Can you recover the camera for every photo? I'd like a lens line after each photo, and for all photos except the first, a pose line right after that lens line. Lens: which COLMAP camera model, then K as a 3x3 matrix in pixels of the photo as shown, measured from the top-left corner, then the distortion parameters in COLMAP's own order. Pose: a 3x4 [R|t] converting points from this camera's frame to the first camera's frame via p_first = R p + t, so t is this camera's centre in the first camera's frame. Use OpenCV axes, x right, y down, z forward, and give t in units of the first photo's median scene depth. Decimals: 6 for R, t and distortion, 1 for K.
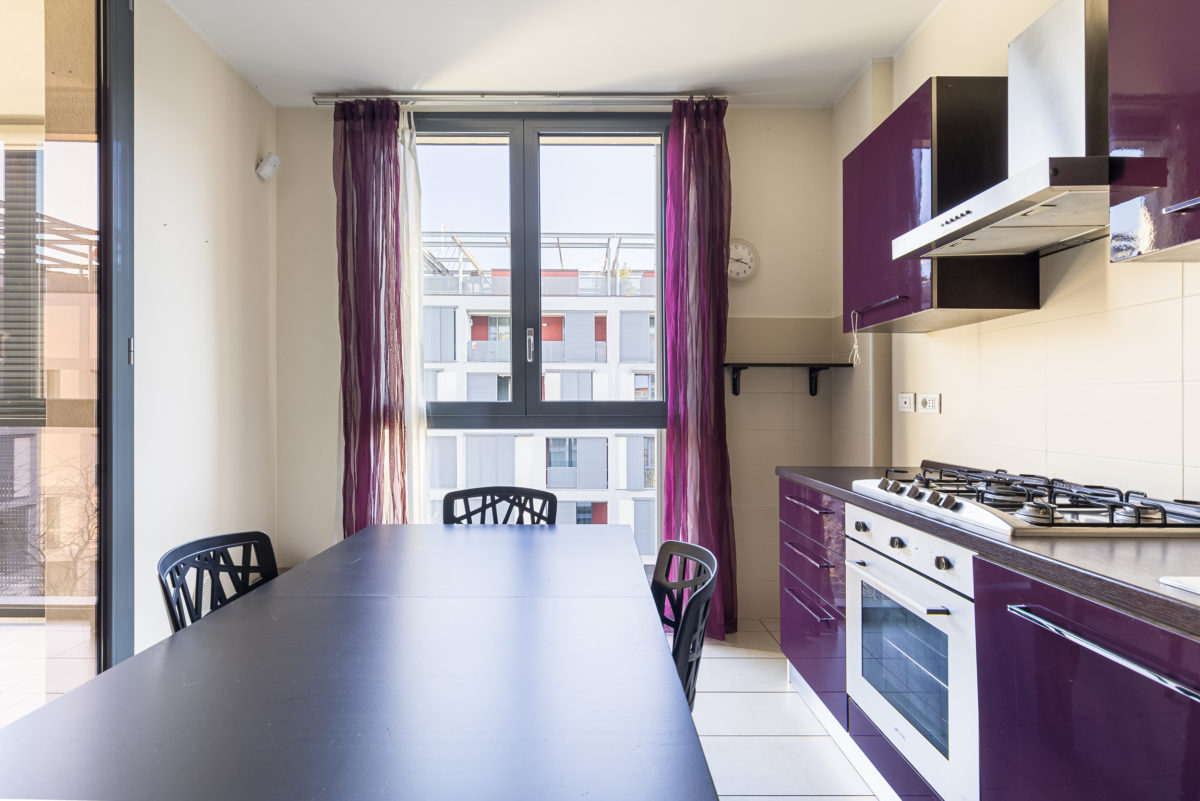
lens RADIAL K [[572.8, 0, 581.6], [0, 572.8, 403.0], [0, 0, 1]] dist [0.003295, 0.000289]
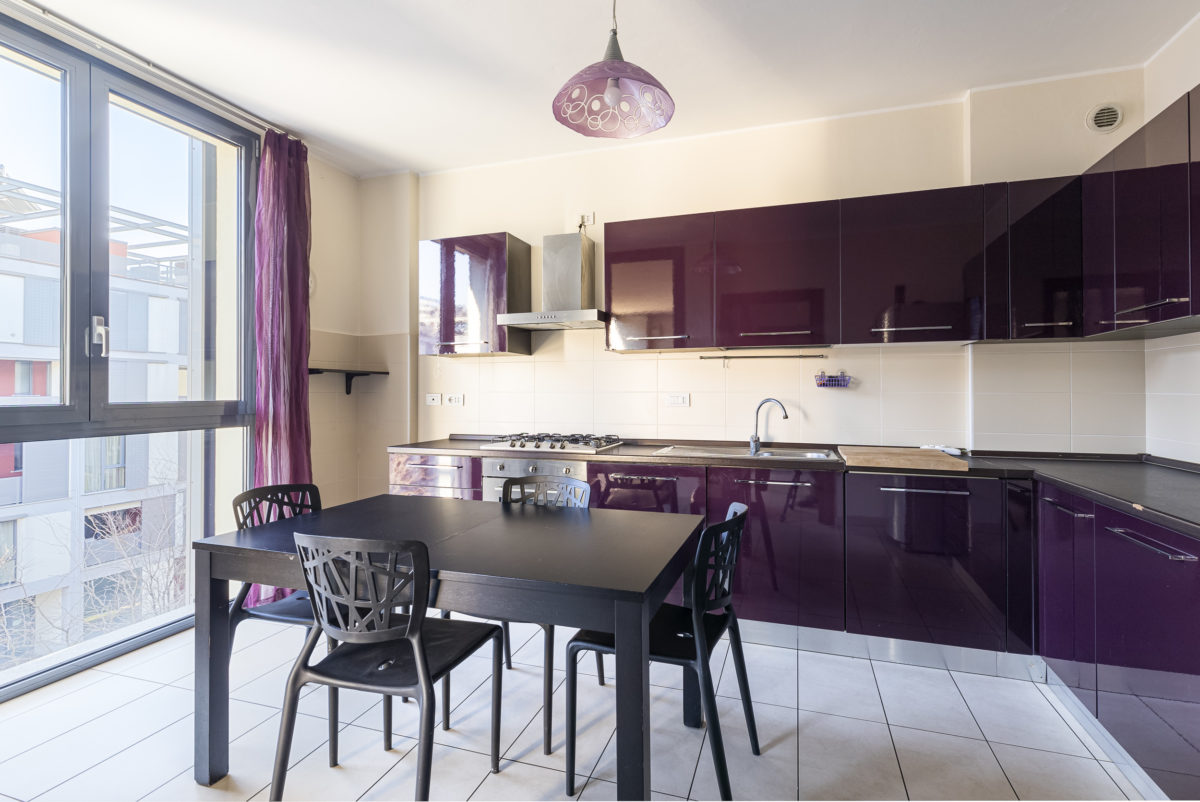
lens RADIAL K [[572.8, 0, 587.6], [0, 572.8, 380.3], [0, 0, 1]] dist [0.003295, 0.000289]
pose [[0.338376, 0.012175, 0.940932, -0.664521], [0.006036, 0.999868, -0.015108, -0.022768], [-0.940991, 0.010791, 0.338258, 0.053987]]
